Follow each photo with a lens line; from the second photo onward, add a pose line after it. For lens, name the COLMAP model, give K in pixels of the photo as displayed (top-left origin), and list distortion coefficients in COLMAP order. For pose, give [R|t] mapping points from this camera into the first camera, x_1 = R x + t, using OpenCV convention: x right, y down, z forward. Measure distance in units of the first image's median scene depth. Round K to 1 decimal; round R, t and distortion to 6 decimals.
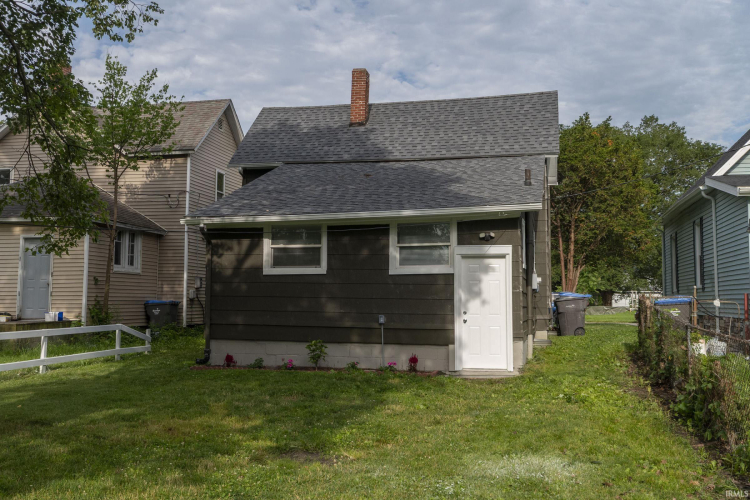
lens RADIAL K [[779.1, 0, 339.7], [0, 779.1, 228.2], [0, 0, 1]] dist [0.006276, 0.000000]
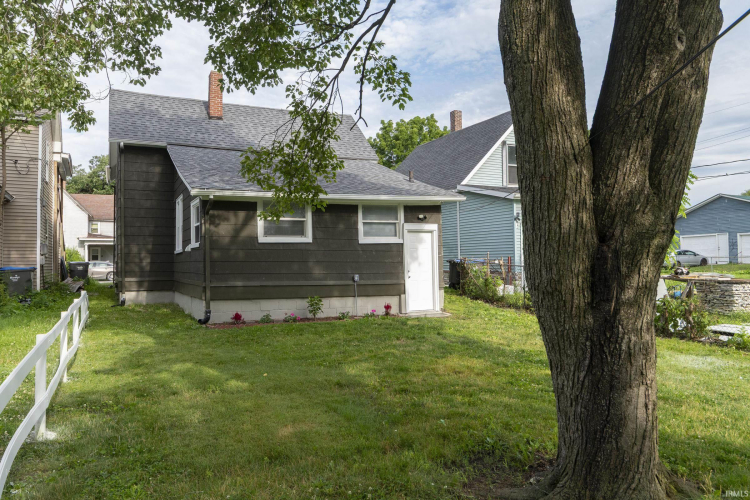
lens RADIAL K [[561.5, 0, 371.2], [0, 561.5, 243.3], [0, 0, 1]] dist [0.004357, 0.003525]
pose [[0.777553, 0.008372, 0.628761, -0.508576], [-0.045015, 0.998087, 0.042378, 0.017844], [-0.627204, -0.061255, 0.776443, 0.254067]]
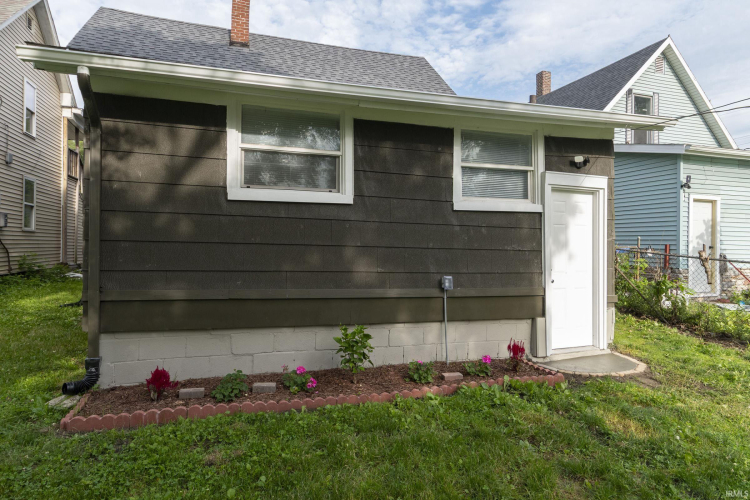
lens RADIAL K [[432.2, 0, 371.4], [0, 432.2, 247.2], [0, 0, 1]] dist [-0.003614, 0.001270]
pose [[0.851957, 0.002845, 0.523603, -0.170540], [-0.055443, 0.994854, 0.084807, 0.062537], [-0.520667, -0.101282, 0.847731, 0.734293]]
